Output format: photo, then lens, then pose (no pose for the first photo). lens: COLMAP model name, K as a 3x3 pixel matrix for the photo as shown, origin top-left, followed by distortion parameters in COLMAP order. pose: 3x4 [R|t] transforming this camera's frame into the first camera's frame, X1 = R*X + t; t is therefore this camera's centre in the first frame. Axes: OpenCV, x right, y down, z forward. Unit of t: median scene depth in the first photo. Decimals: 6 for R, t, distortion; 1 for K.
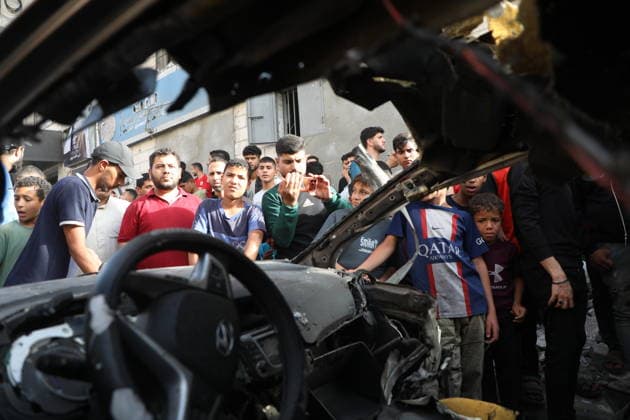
lens RADIAL K [[434.0, 0, 319.2], [0, 434.0, 208.6], [0, 0, 1]] dist [-0.062271, 0.059028]
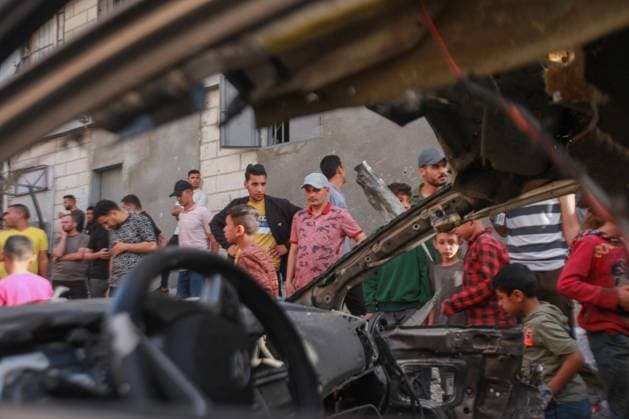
lens RADIAL K [[580.6, 0, 312.4], [0, 580.6, 198.9], [0, 0, 1]] dist [0.047479, 0.011239]
pose [[0.998583, 0.052906, 0.005761, -0.042288], [-0.052407, 0.996409, -0.066504, 0.007170], [-0.009258, 0.066108, 0.997770, -0.121599]]
